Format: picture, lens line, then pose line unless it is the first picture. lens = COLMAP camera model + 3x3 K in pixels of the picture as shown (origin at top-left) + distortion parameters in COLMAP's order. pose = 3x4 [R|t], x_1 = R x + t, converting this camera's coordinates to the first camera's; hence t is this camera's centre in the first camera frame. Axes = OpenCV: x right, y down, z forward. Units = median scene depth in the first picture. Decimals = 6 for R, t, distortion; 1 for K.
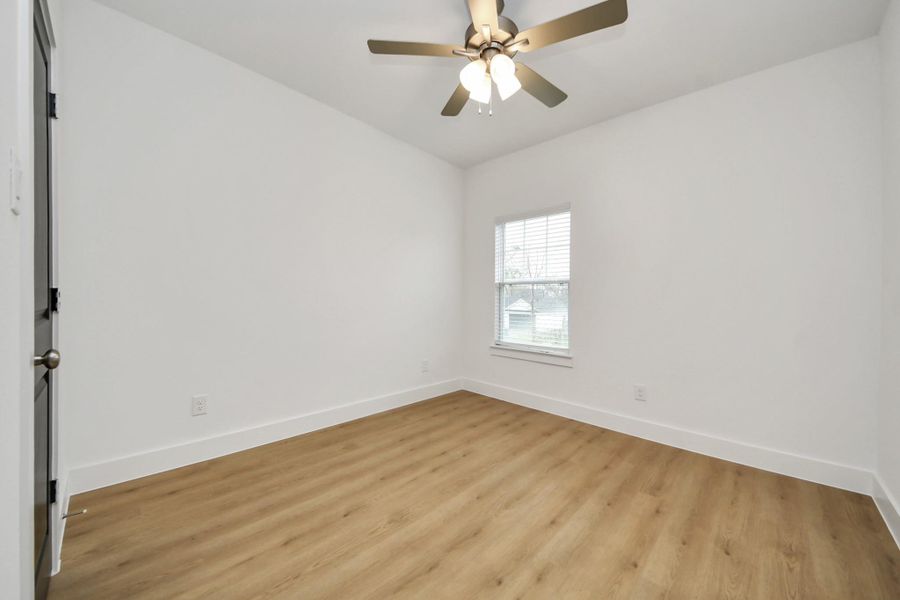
lens RADIAL K [[338.9, 0, 457.0], [0, 338.9, 296.5], [0, 0, 1]] dist [0.005973, -0.000977]
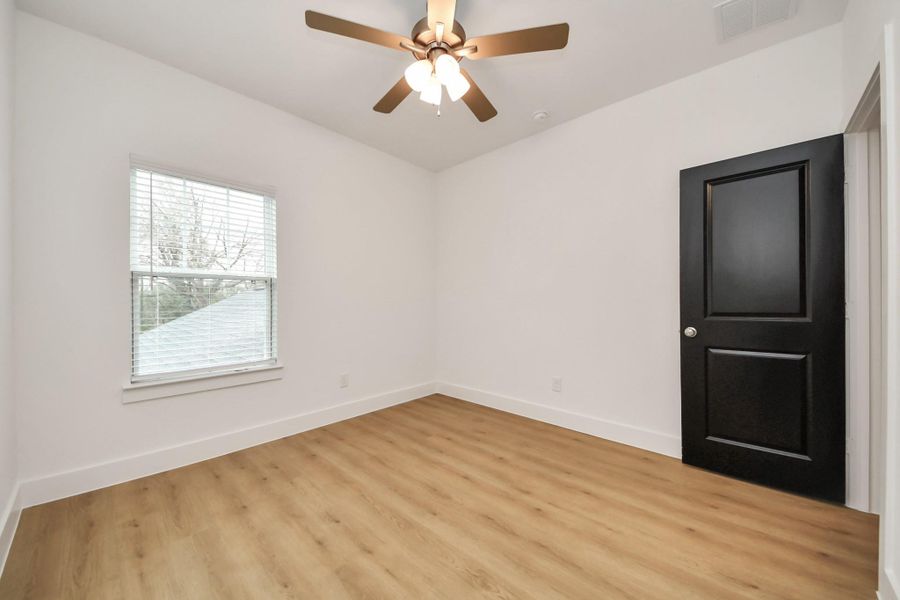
lens RADIAL K [[338.9, 0, 436.5], [0, 338.9, 296.6], [0, 0, 1]] dist [0.005973, -0.000977]
pose [[0.018833, -0.008210, 0.999789, -1.136436], [-0.002815, 0.999962, 0.008265, -0.021068], [-0.999819, -0.002970, 0.018809, 1.273932]]
